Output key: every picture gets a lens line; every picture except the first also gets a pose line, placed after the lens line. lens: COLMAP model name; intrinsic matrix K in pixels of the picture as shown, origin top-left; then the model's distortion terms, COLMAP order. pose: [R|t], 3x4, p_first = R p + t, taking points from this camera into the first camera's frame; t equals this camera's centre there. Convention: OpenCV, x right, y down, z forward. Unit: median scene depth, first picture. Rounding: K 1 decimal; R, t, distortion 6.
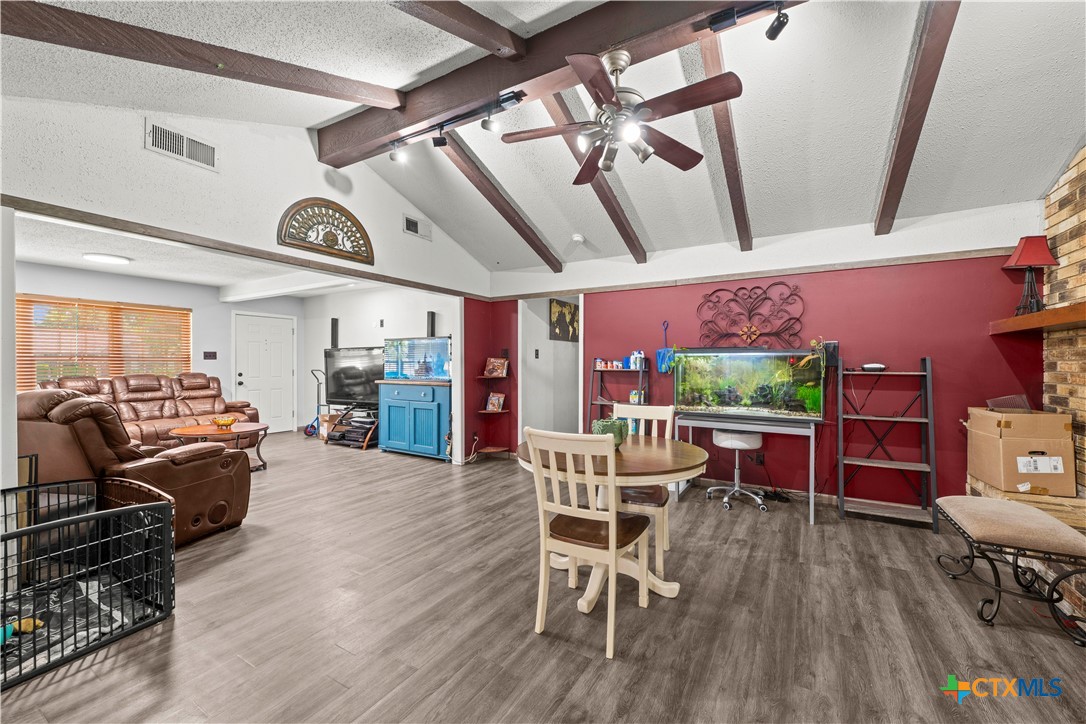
lens RADIAL K [[426.9, 0, 551.9], [0, 426.9, 364.2], [0, 0, 1]] dist [0.001322, -0.001094]
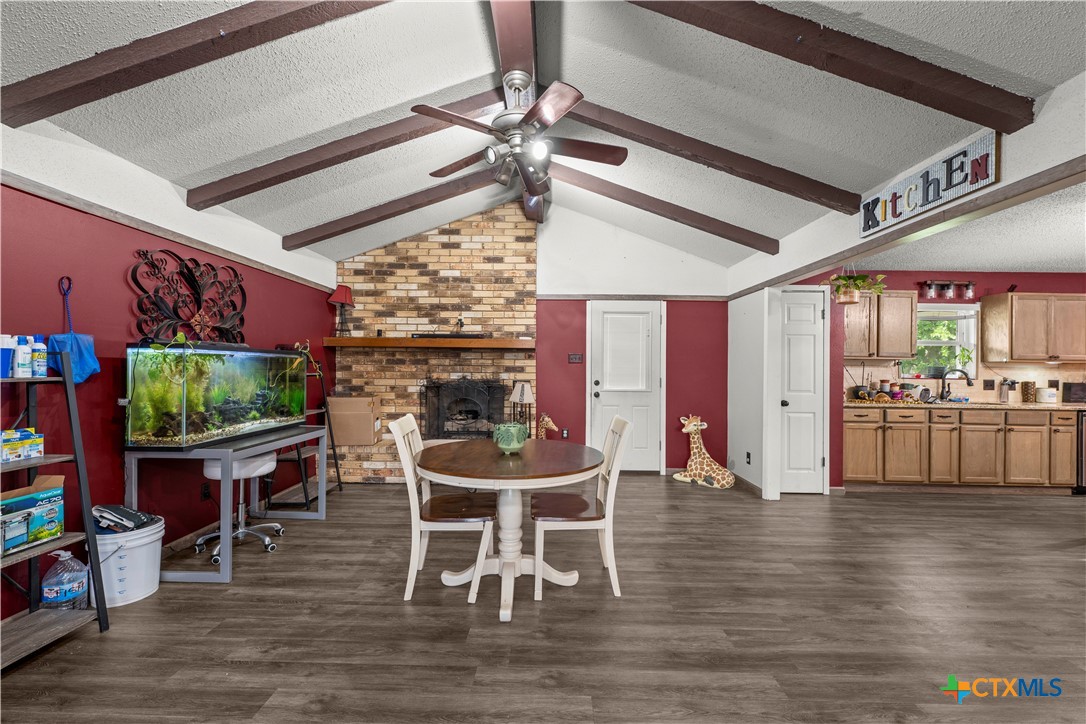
lens RADIAL K [[426.9, 0, 544.0], [0, 426.9, 365.9], [0, 0, 1]] dist [0.001322, -0.001094]
pose [[-0.494103, -0.002102, 0.869401, -0.473809], [-0.010031, 0.999944, -0.003283, -0.003923], [-0.869345, -0.010343, -0.494097, 0.870867]]
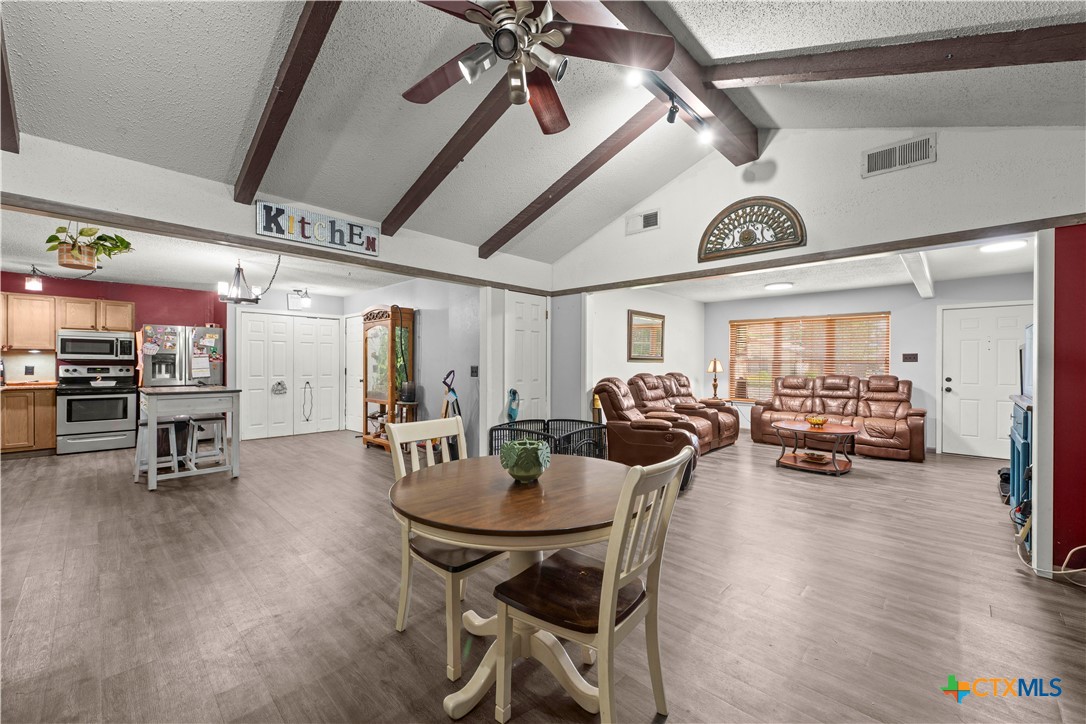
lens RADIAL K [[426.9, 0, 550.5], [0, 426.9, 365.3], [0, 0, 1]] dist [0.001322, -0.001094]
pose [[-0.218793, 0.002394, -0.975768, 0.496632], [-0.007692, 0.999962, 0.004178, -0.002015], [0.975741, 0.008419, -0.218766, 0.725065]]
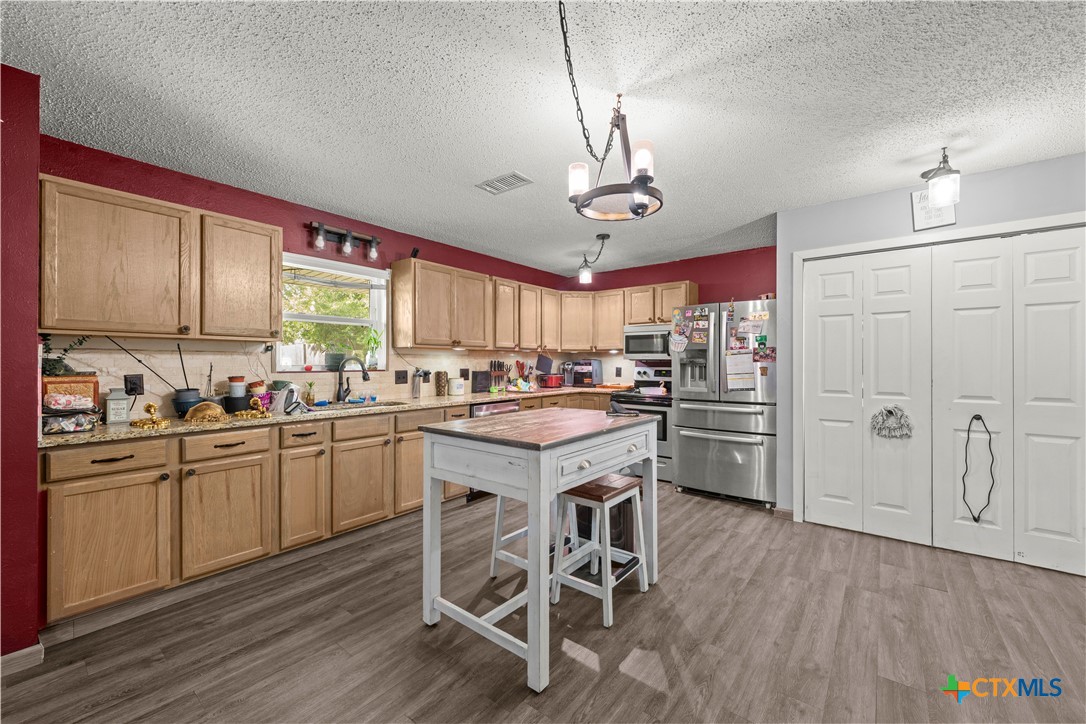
lens RADIAL K [[426.9, 0, 548.1], [0, 426.9, 362.2], [0, 0, 1]] dist [0.001322, -0.001094]
pose [[-0.990992, 0.001807, 0.133906, -0.494046], [0.002365, 0.999989, 0.004010, -0.002564], [-0.133897, 0.004291, -0.990986, 0.054679]]
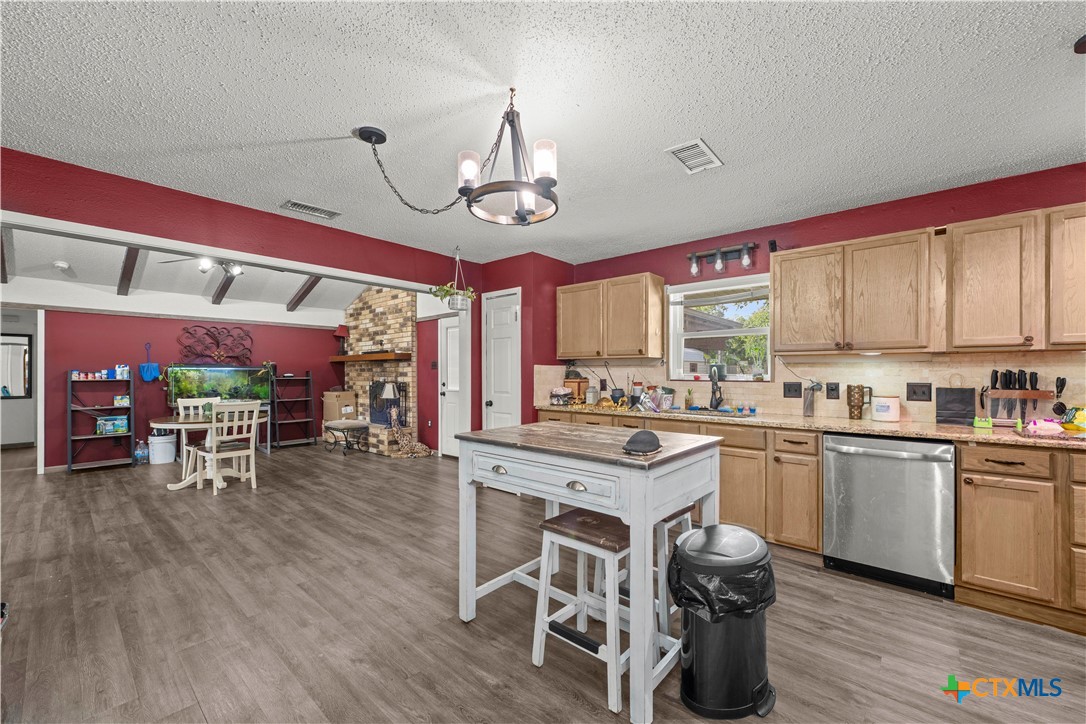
lens RADIAL K [[426.9, 0, 546.5], [0, 426.9, 371.8], [0, 0, 1]] dist [0.001322, -0.001094]
pose [[0.180070, -0.000905, 0.983653, -0.936275], [0.005534, 0.999985, -0.000093, -0.003721], [-0.983638, 0.005460, 0.180072, -0.535450]]
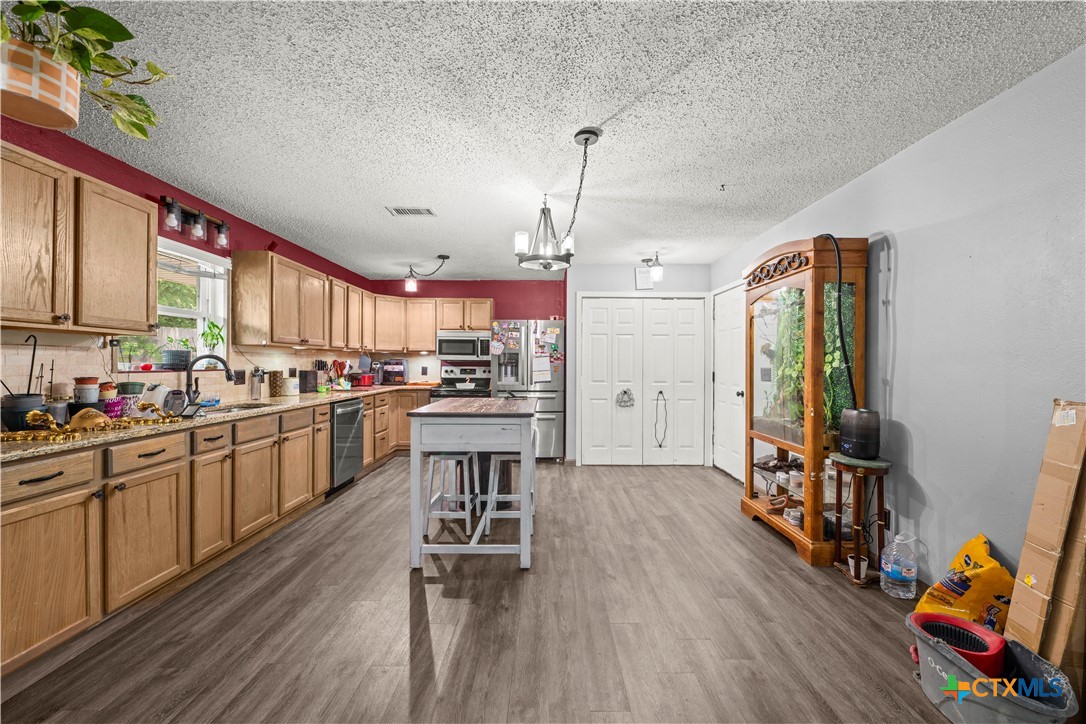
lens RADIAL K [[426.9, 0, 549.8], [0, 426.9, 361.7], [0, 0, 1]] dist [0.001322, -0.001094]
pose [[-0.858348, -0.004617, -0.513047, -0.133204], [-0.006012, 0.999981, 0.001059, -0.002680], [0.513033, 0.003994, -0.858360, 0.223511]]
